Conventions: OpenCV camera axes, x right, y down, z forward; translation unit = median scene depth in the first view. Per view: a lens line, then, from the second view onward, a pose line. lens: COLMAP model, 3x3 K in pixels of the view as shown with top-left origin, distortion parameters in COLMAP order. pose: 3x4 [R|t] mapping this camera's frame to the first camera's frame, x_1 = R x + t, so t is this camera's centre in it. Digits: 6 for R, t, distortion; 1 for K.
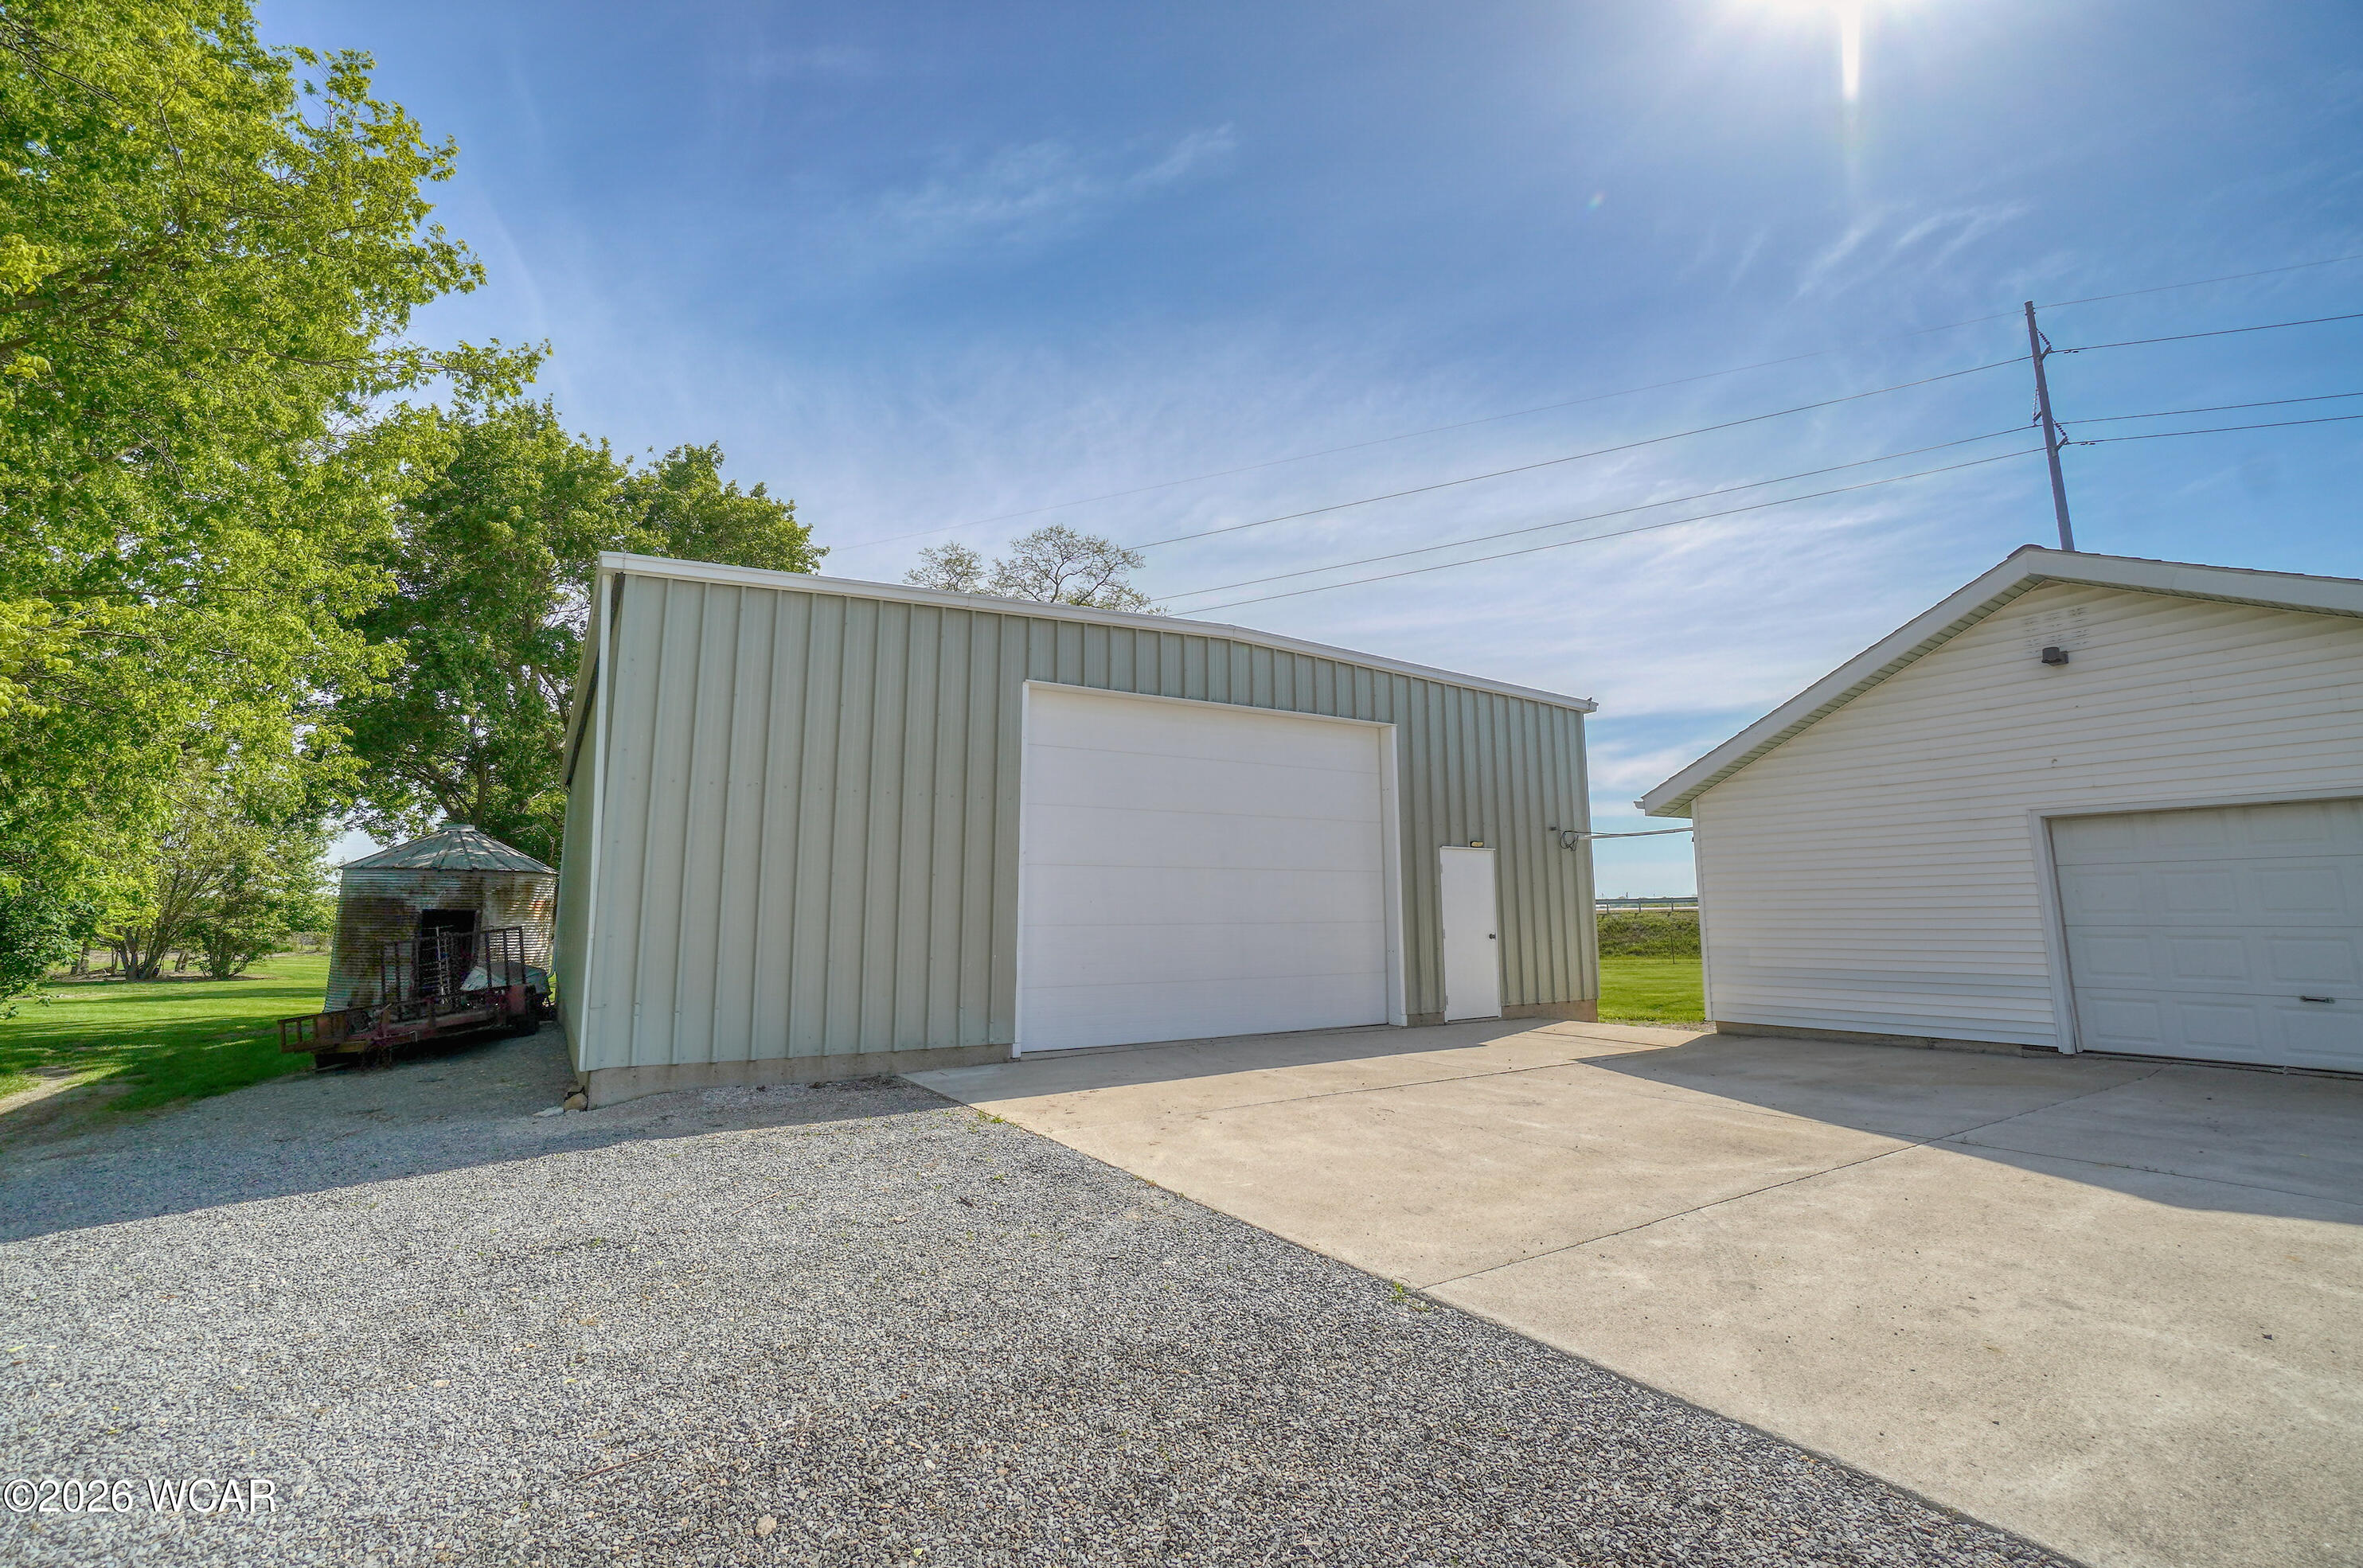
lens RADIAL K [[1098.7, 0, 1180.4], [0, 1098.7, 749.8], [0, 0, 1]] dist [-0.001669, 0.000130]
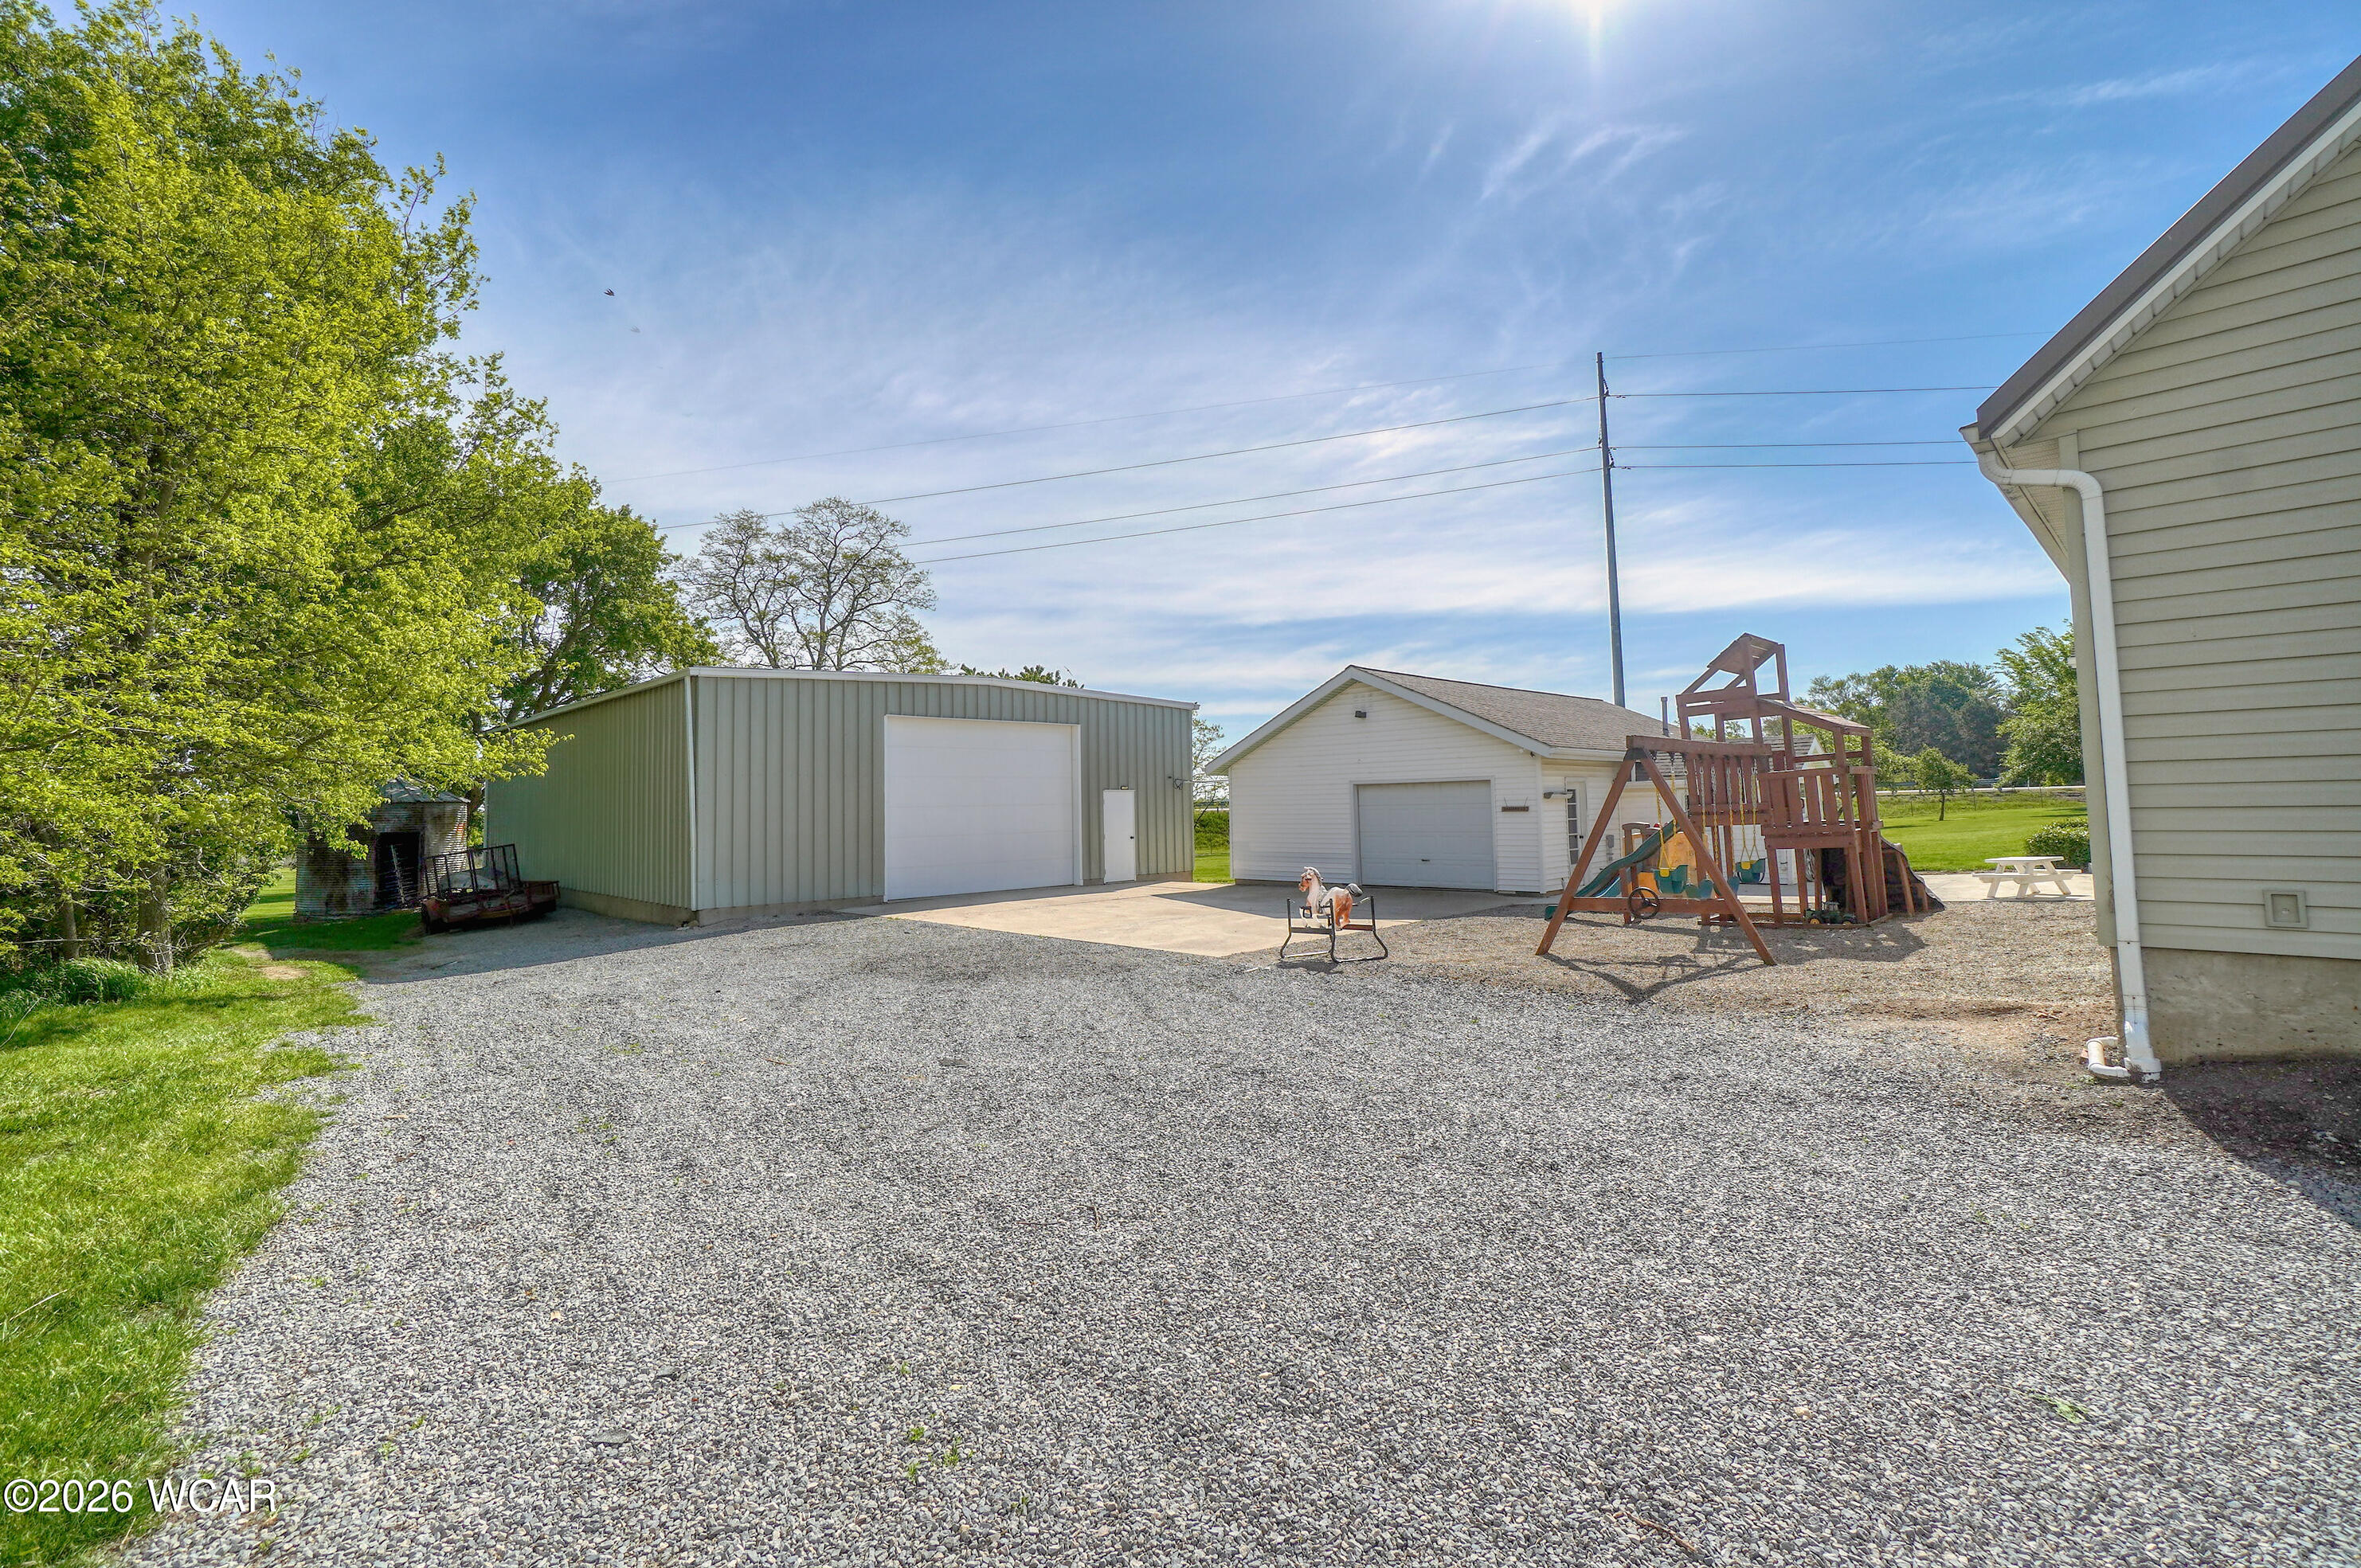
lens RADIAL K [[1097.7, 0, 1179.4], [0, 1097.7, 749.8], [0, 0, 1]] dist [-0.001669, 0.000130]
pose [[0.973225, 0.001512, 0.229849, -0.065201], [-0.024487, 0.994970, 0.097139, -0.166616], [-0.228545, -0.100166, 0.968367, -0.834592]]
